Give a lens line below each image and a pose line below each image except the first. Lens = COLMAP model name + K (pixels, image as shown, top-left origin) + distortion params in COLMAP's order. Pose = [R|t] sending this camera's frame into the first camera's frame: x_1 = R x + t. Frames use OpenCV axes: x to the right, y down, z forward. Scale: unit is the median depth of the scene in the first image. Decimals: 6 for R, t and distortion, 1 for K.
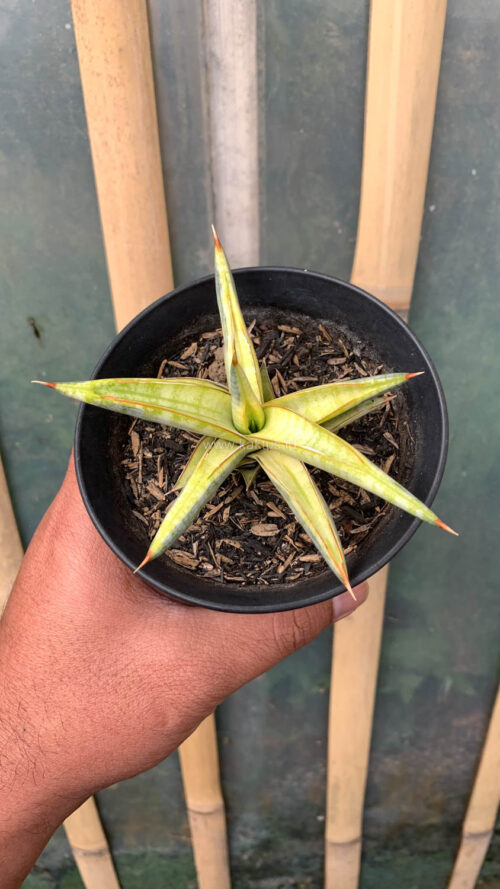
lens RADIAL K [[706.7, 0, 250.3], [0, 706.7, 443.5], [0, 0, 1]] dist [-0.011478, 0.006767]
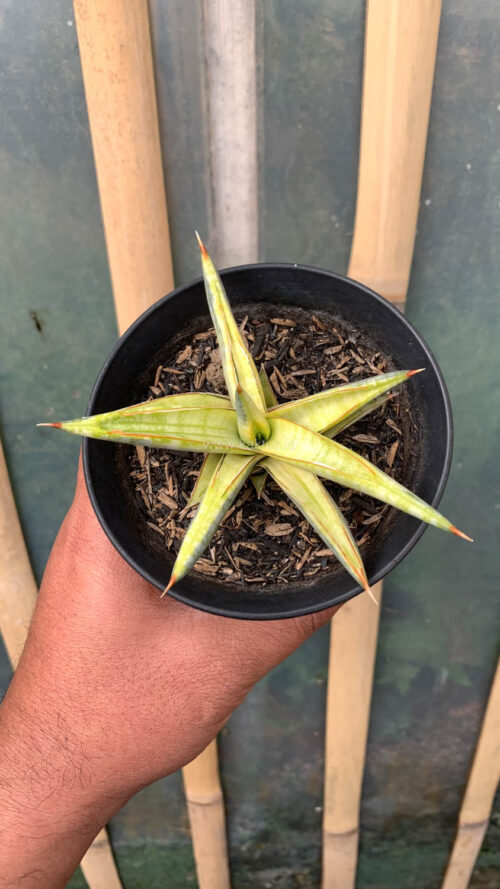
lens RADIAL K [[706.7, 0, 250.3], [0, 706.7, 443.5], [0, 0, 1]] dist [-0.011478, 0.006767]
pose [[0.994666, -0.102138, 0.014434, -0.022537], [0.099837, 0.988413, 0.114330, -0.120256], [-0.025945, -0.112279, 0.993338, 0.000551]]
